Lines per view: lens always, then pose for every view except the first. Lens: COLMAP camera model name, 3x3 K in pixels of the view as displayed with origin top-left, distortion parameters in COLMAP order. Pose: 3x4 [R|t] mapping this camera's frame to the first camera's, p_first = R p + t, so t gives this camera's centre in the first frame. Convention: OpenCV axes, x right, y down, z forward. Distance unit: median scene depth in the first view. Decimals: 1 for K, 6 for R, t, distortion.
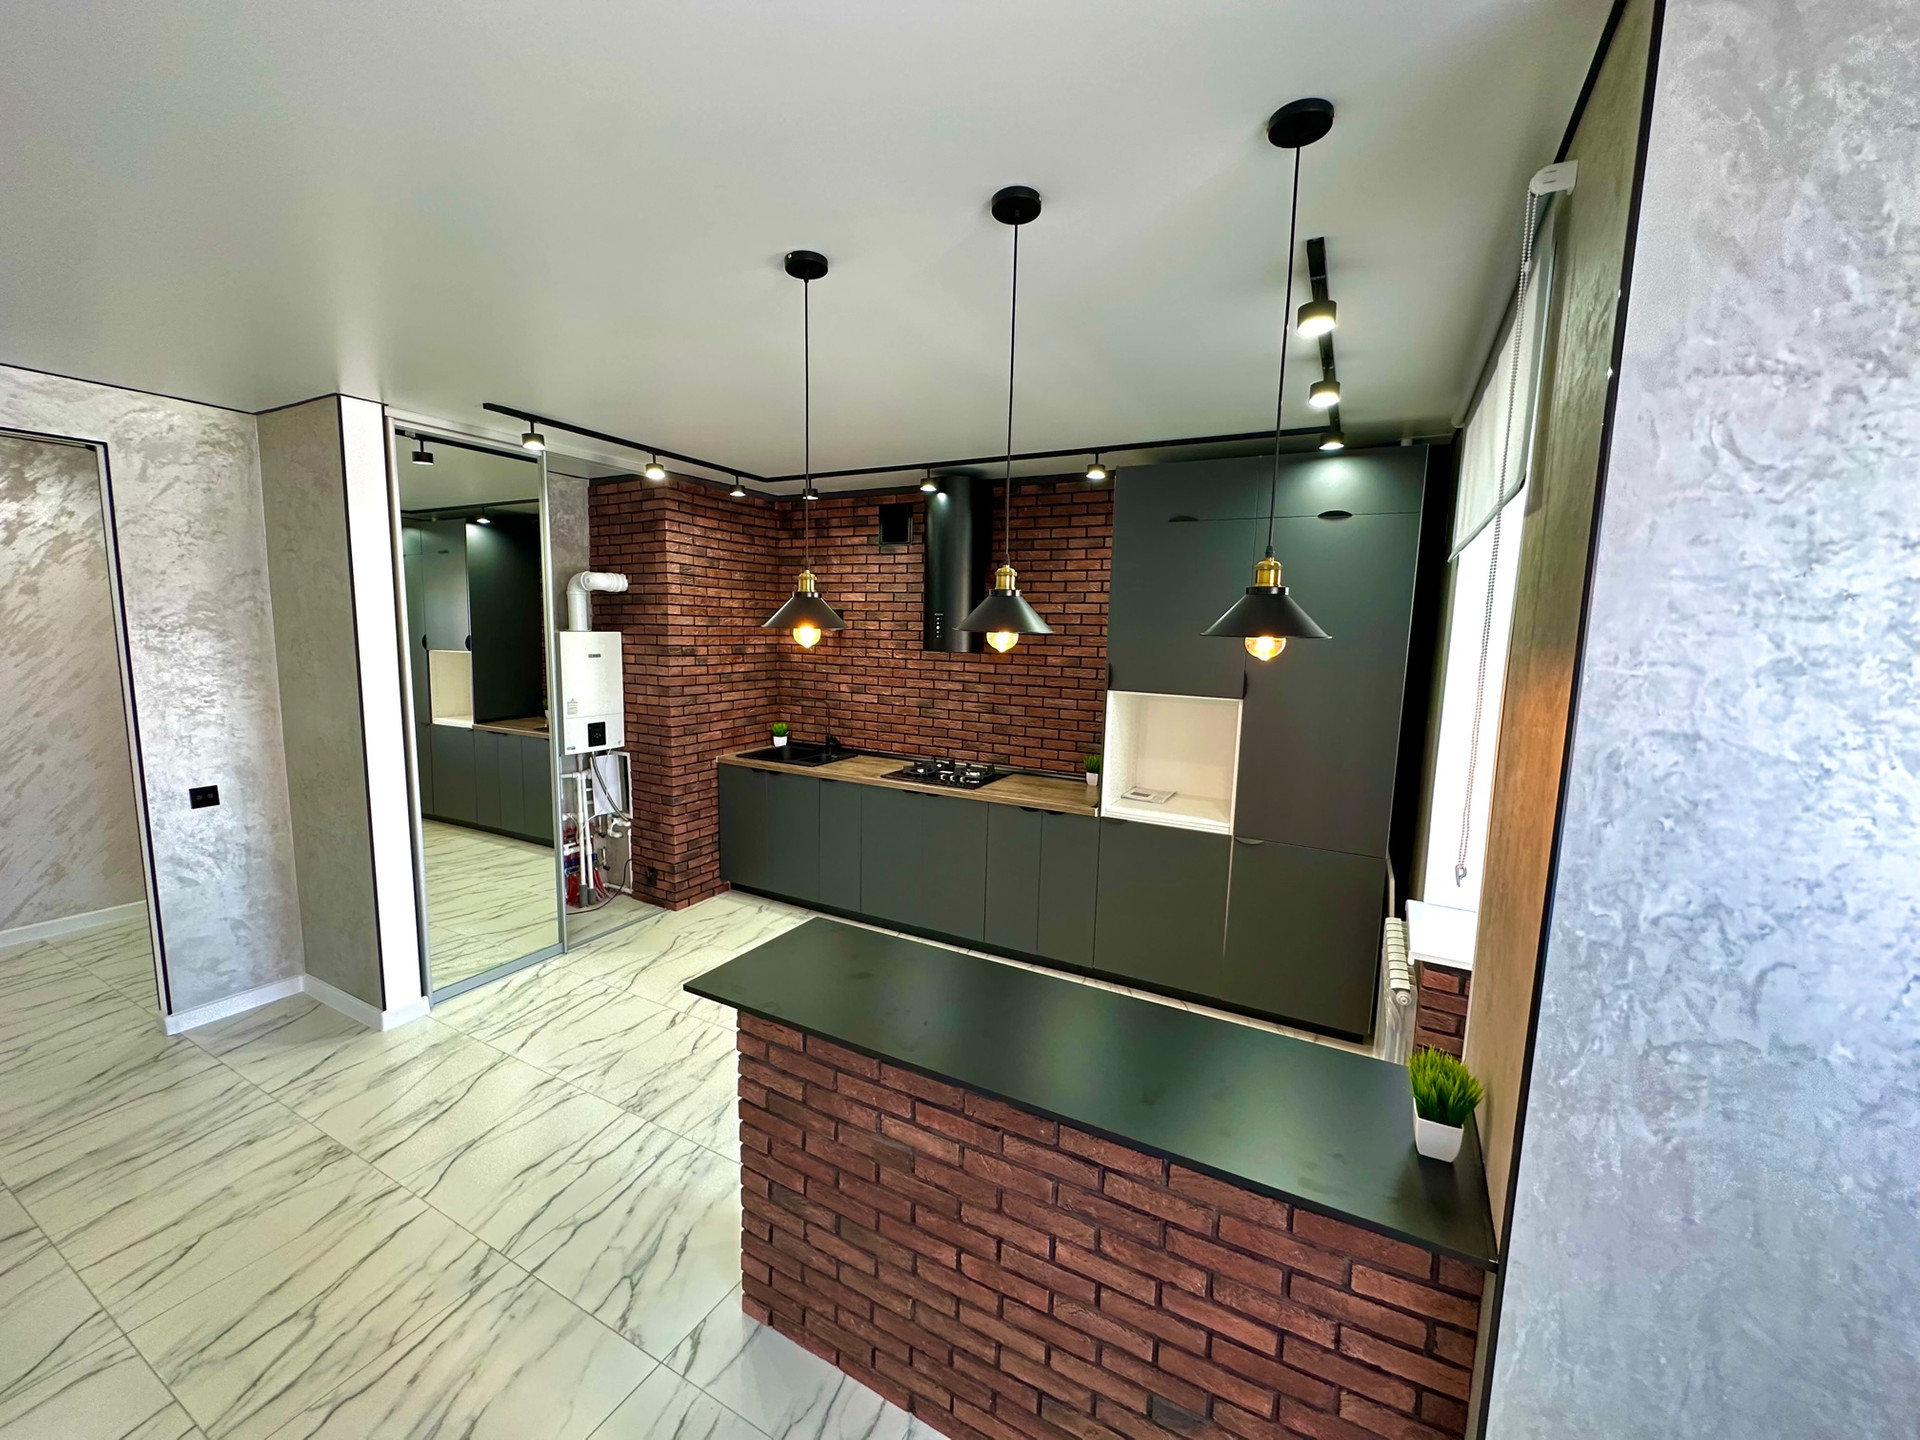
lens RADIAL K [[763.4, 0, 956.2], [0, 763.4, 719.0], [0, 0, 1]] dist [0.000647, 0.000023]
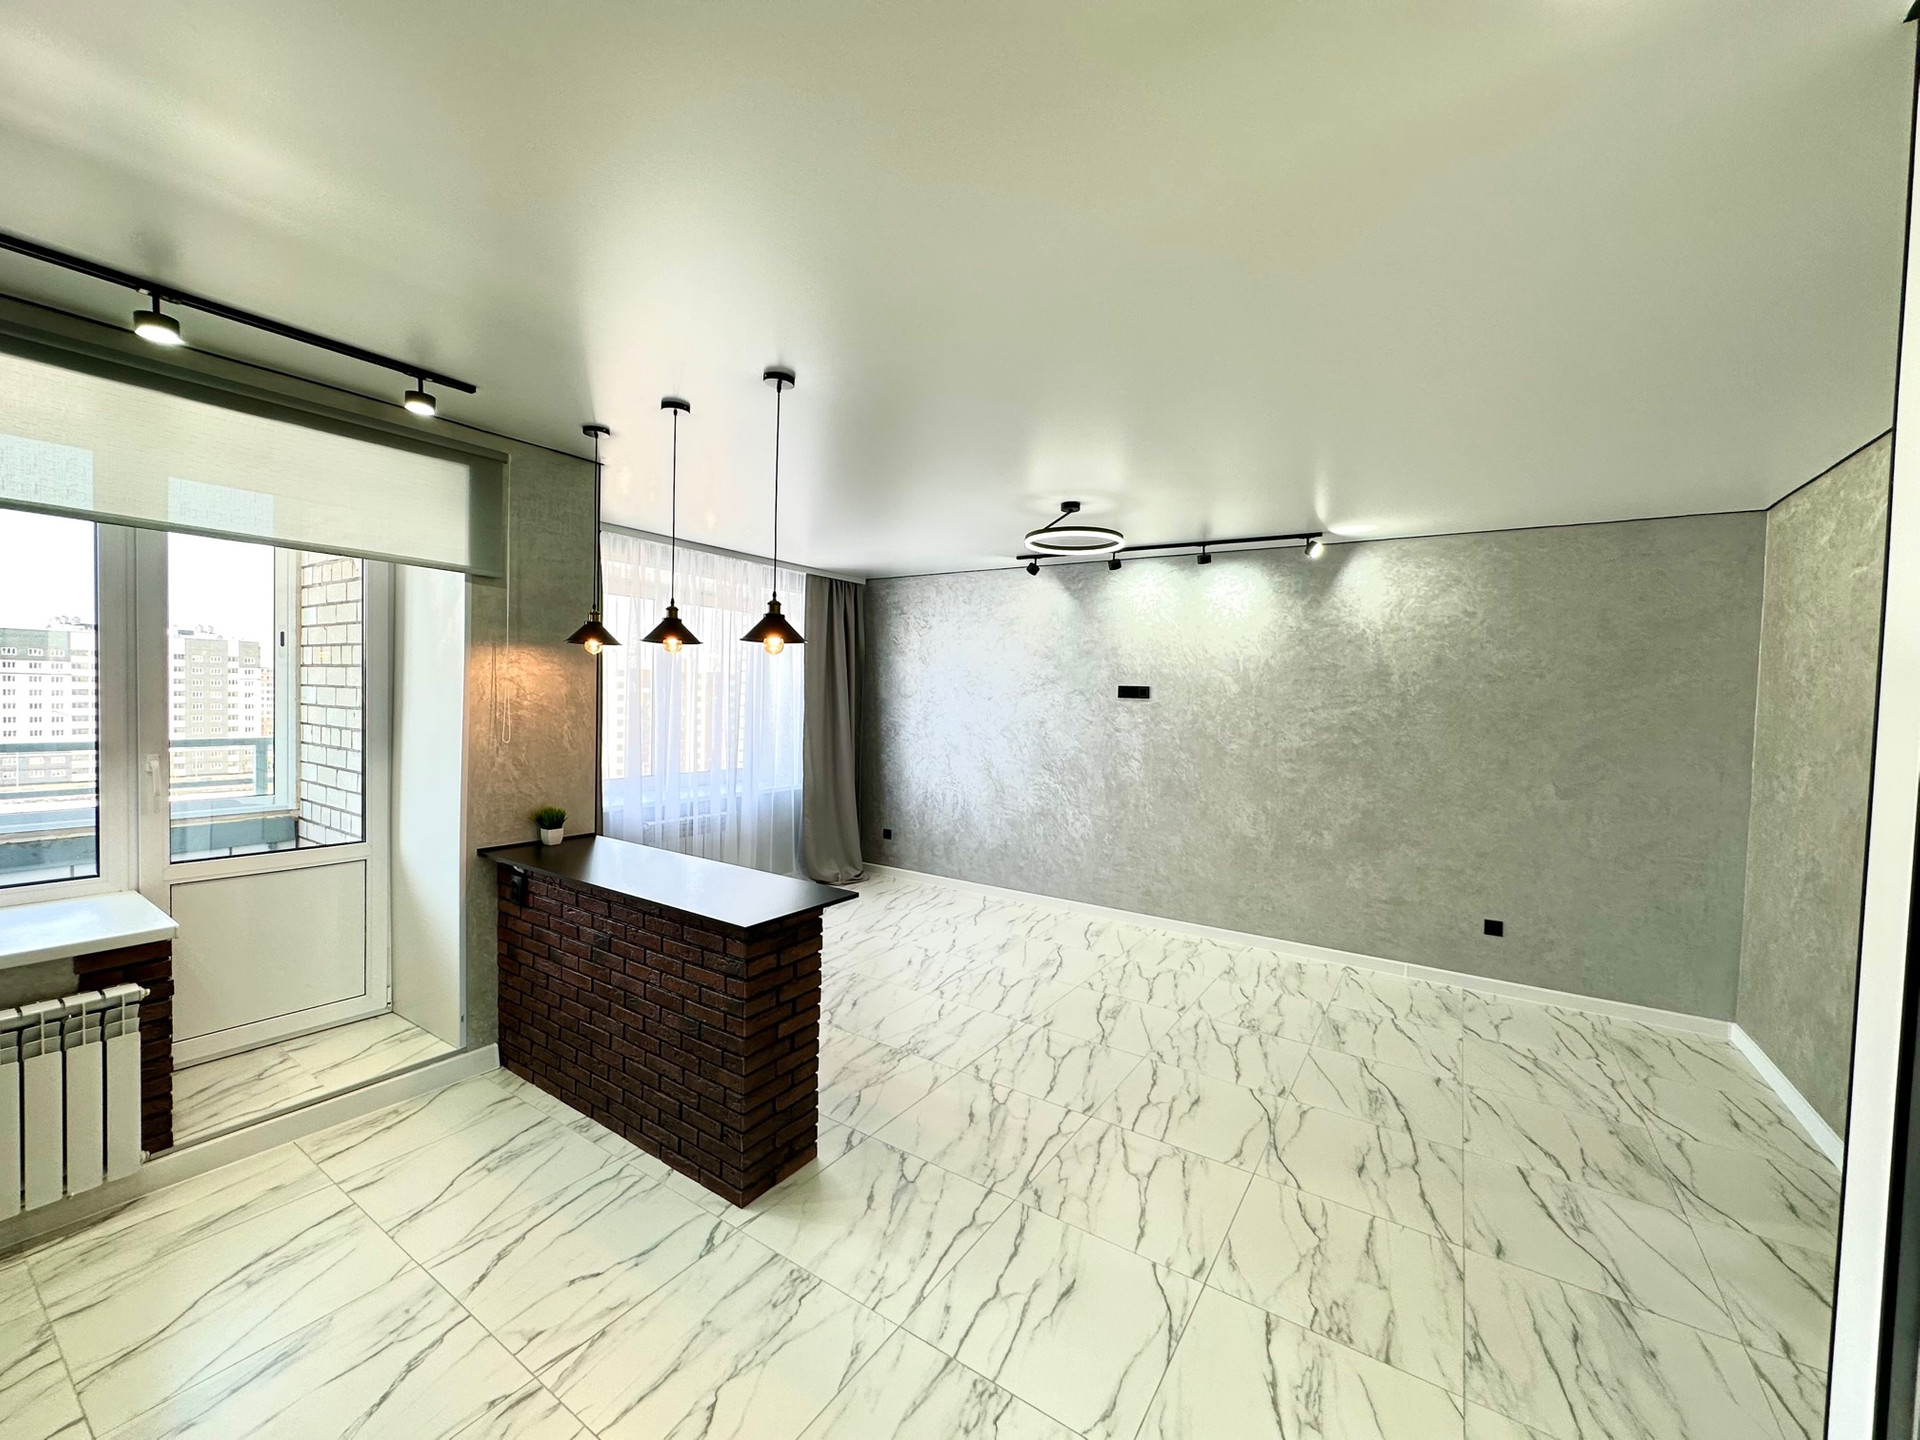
lens RADIAL K [[763.4, 0, 958.4], [0, 763.4, 719.5], [0, 0, 1]] dist [0.000647, 0.000023]
pose [[-0.995151, -0.049531, 0.084978, -0.521236], [-0.036171, 0.987701, 0.152111, -0.162846], [-0.091467, 0.148300, -0.984704, 1.889618]]
